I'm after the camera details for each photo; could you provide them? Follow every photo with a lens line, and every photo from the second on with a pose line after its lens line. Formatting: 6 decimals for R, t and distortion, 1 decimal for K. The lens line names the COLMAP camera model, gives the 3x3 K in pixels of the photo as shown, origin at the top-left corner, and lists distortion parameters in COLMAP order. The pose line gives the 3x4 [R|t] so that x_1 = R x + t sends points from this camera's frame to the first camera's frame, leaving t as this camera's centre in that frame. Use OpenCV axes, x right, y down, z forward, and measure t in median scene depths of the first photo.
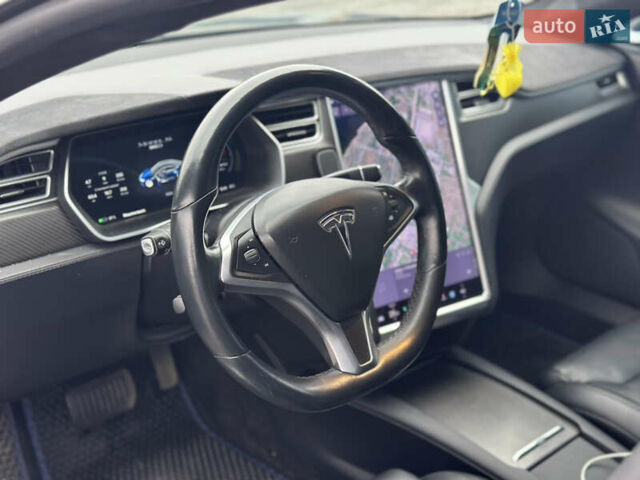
lens RADIAL K [[875.2, 0, 320.0], [0, 875.2, 240.0], [0, 0, 1]] dist [0.190880, -0.425226]
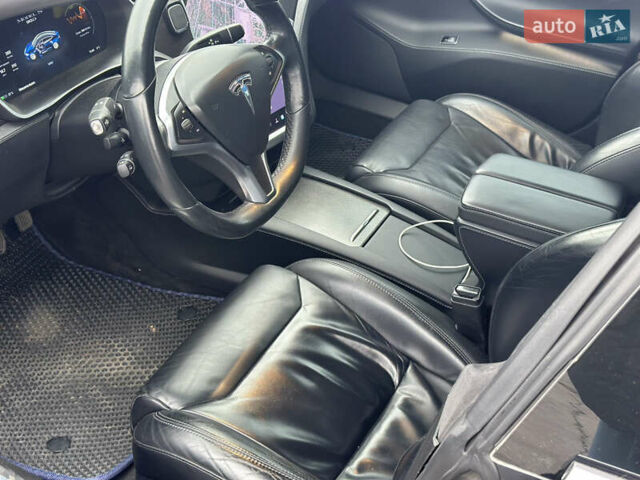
lens RADIAL K [[875.2, 0, 320.0], [0, 875.2, 240.0], [0, 0, 1]] dist [0.190880, -0.425226]
pose [[0.938484, -0.168308, 0.301531, -0.247322], [0.089684, 0.962016, 0.257842, -0.105133], [-0.333474, -0.214938, 0.917931, -0.192894]]
